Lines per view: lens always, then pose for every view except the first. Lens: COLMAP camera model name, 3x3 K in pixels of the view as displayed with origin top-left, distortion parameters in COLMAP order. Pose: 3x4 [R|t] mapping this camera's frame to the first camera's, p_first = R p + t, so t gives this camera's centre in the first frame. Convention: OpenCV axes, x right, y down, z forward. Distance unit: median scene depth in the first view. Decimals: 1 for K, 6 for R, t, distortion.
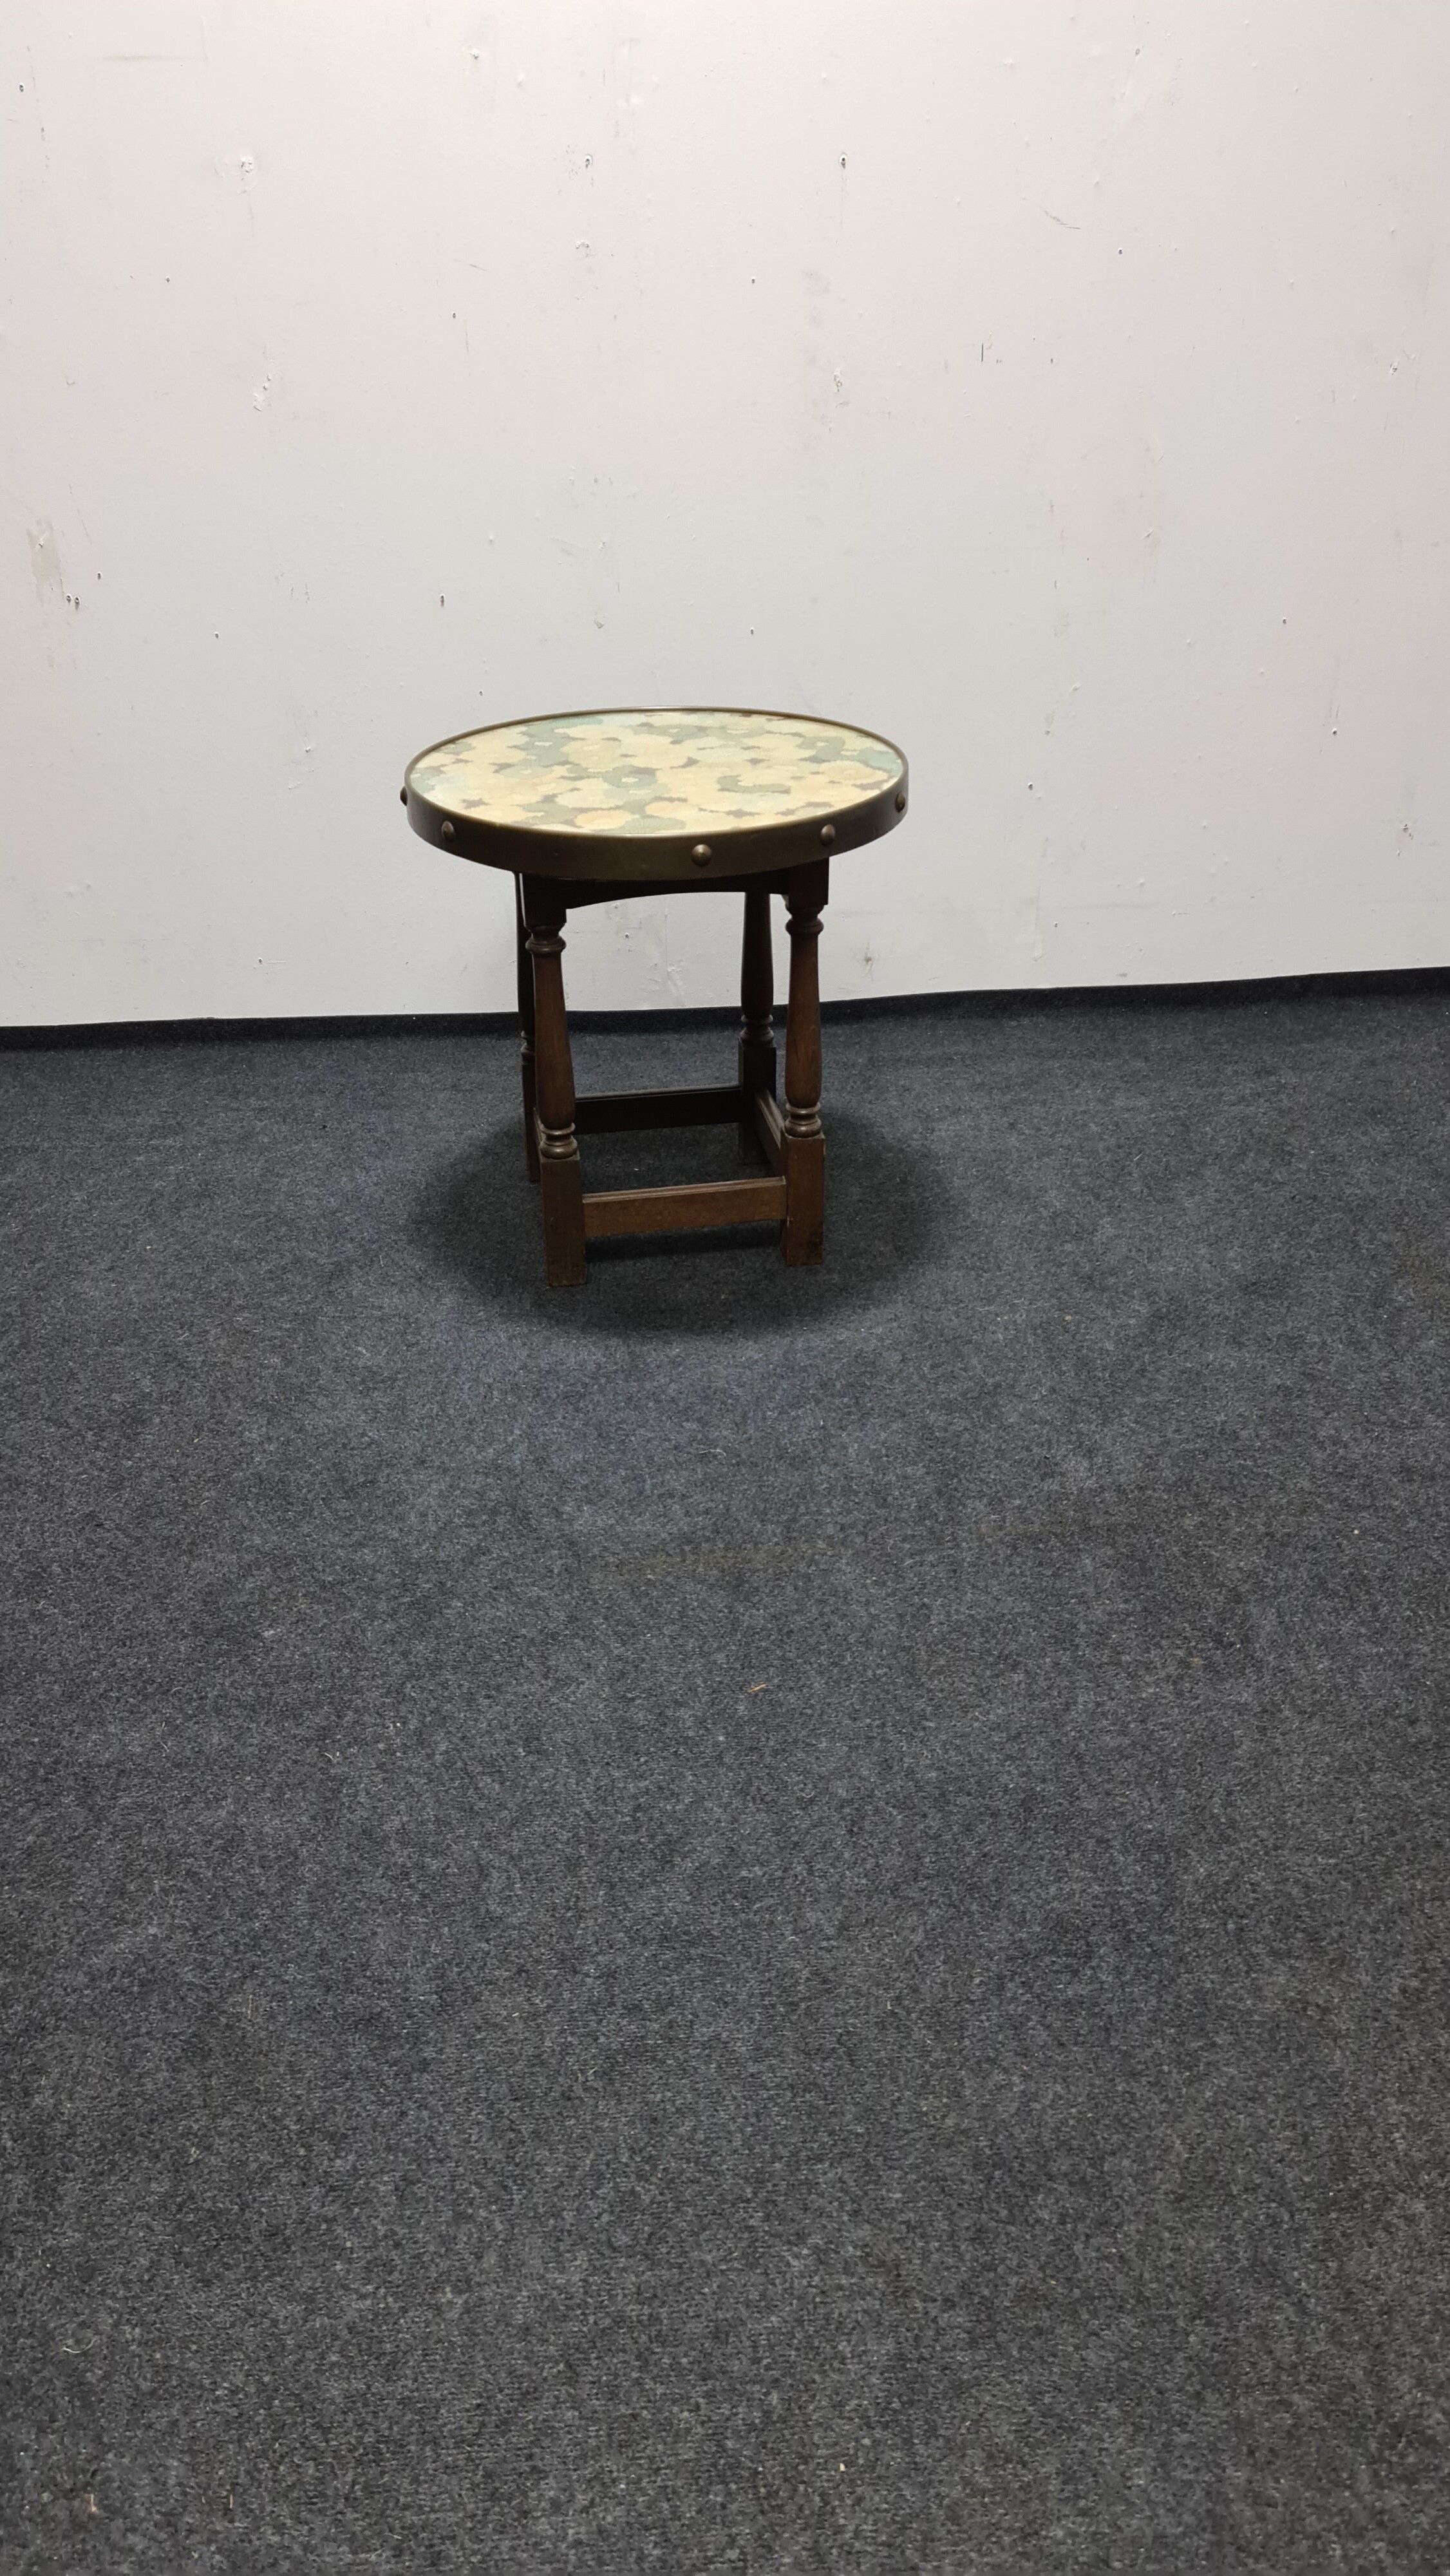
lens RADIAL K [[1933.2, 0, 754.4], [0, 1933.2, 1287.7], [0, 0, 1]] dist [0.045094, -0.004519]
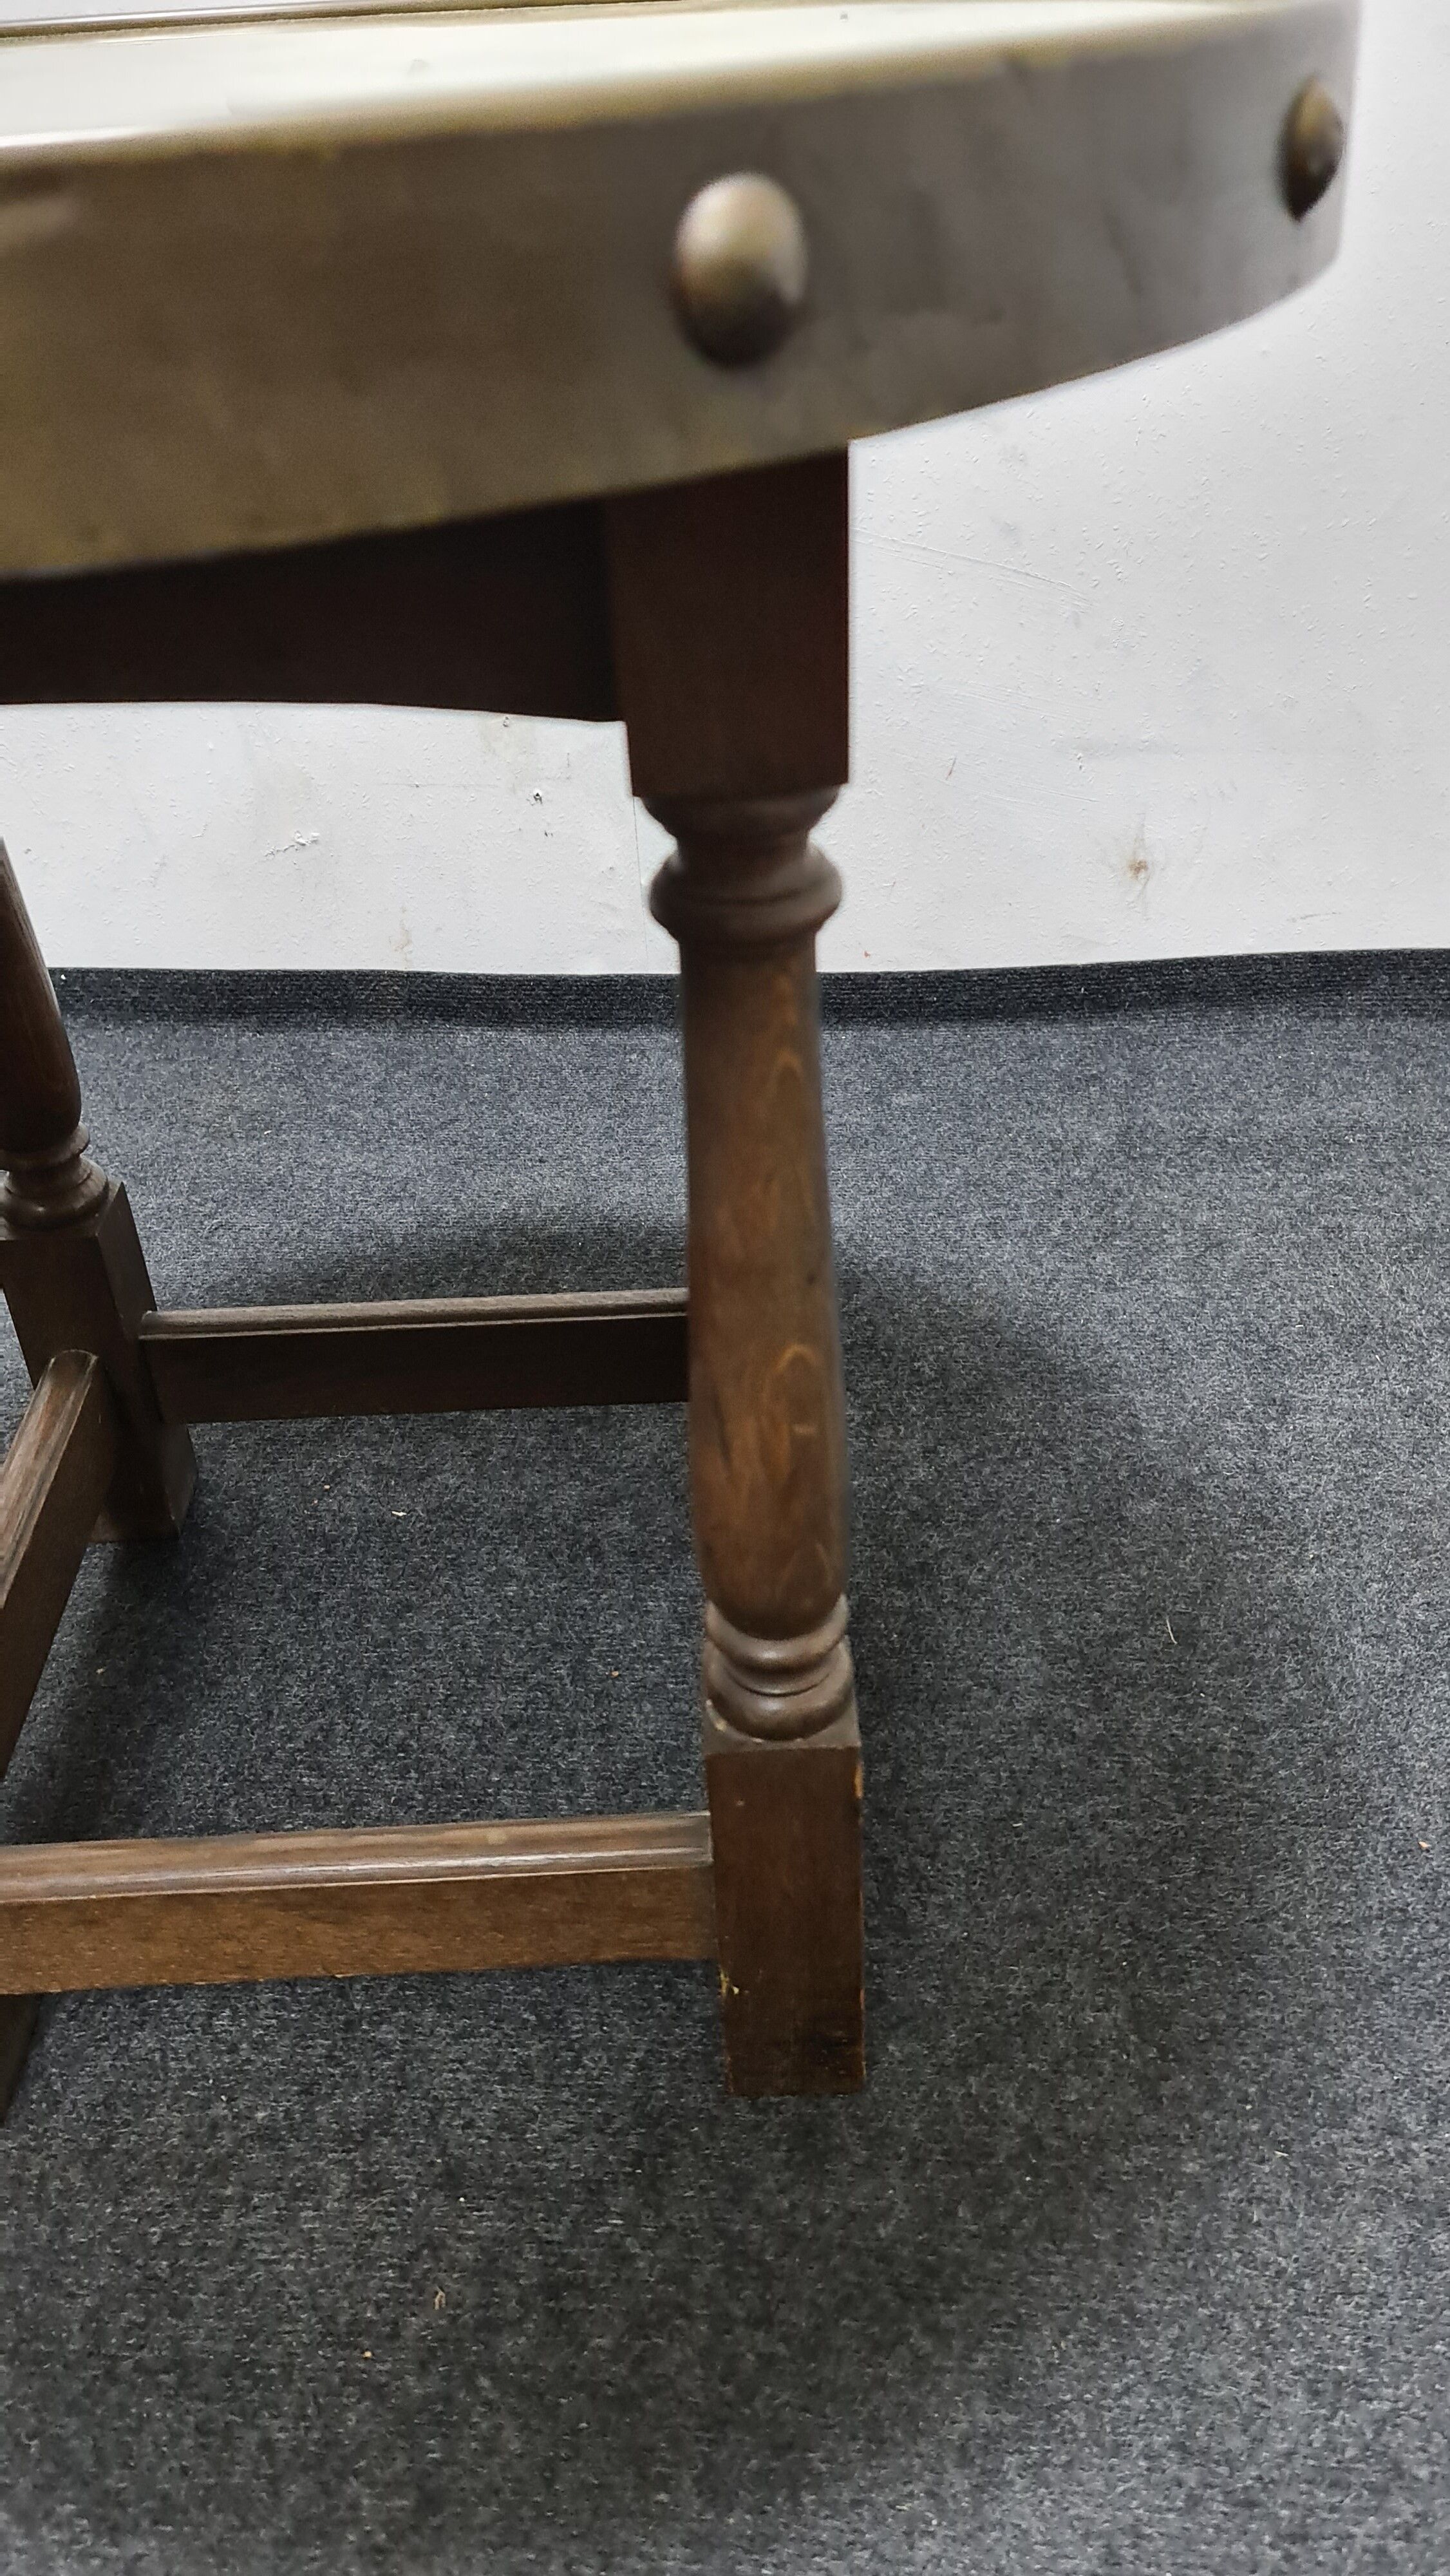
lens RADIAL K [[1939.6, 0, 725.0], [0, 1939.6, 1288.0], [0, 0, 1]] dist [0.046882, -0.008976]
pose [[0.986579, 0.059557, -0.152038, 0.079781], [-0.043862, 0.993549, 0.104577, -0.237776], [0.157285, -0.096505, 0.982827, 1.139473]]
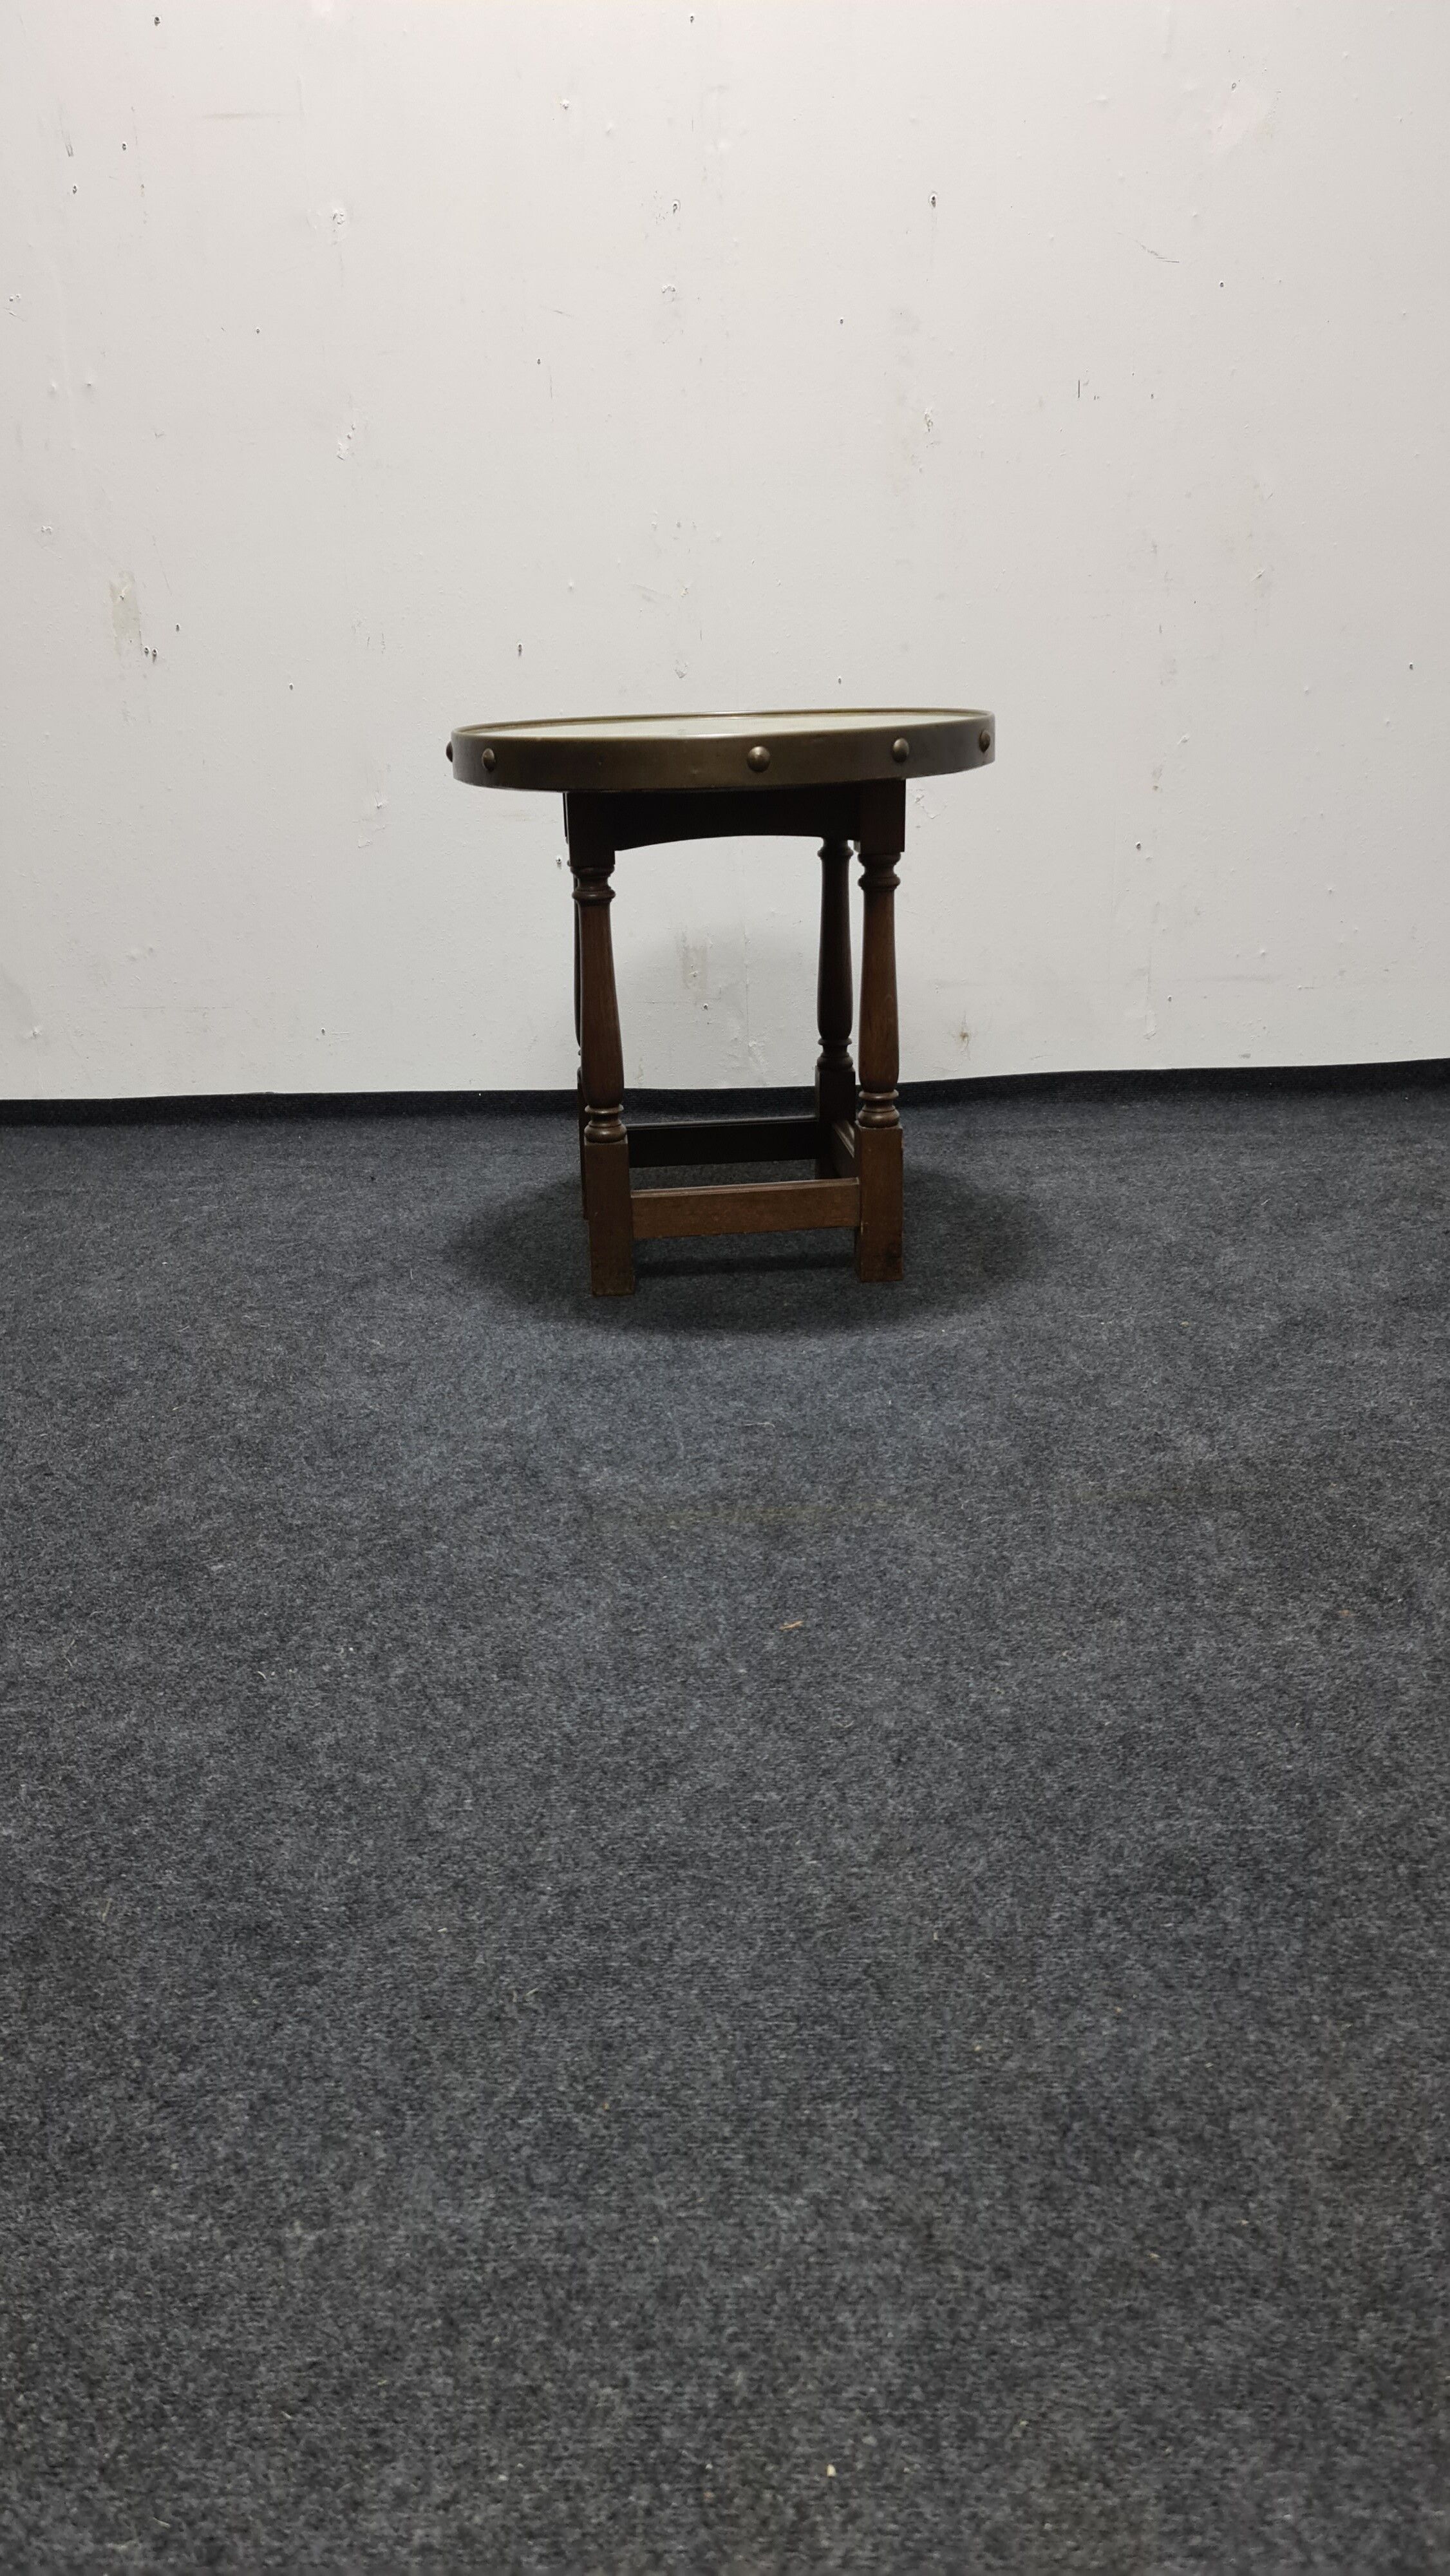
lens RADIAL K [[1939.6, 0, 725.0], [0, 1939.6, 1288.0], [0, 0, 1]] dist [0.046882, -0.008976]
pose [[0.996448, 0.007589, -0.083868, 0.045189], [-0.022827, 0.982985, -0.182262, 0.239219], [0.081058, 0.183529, 0.979667, 0.194207]]
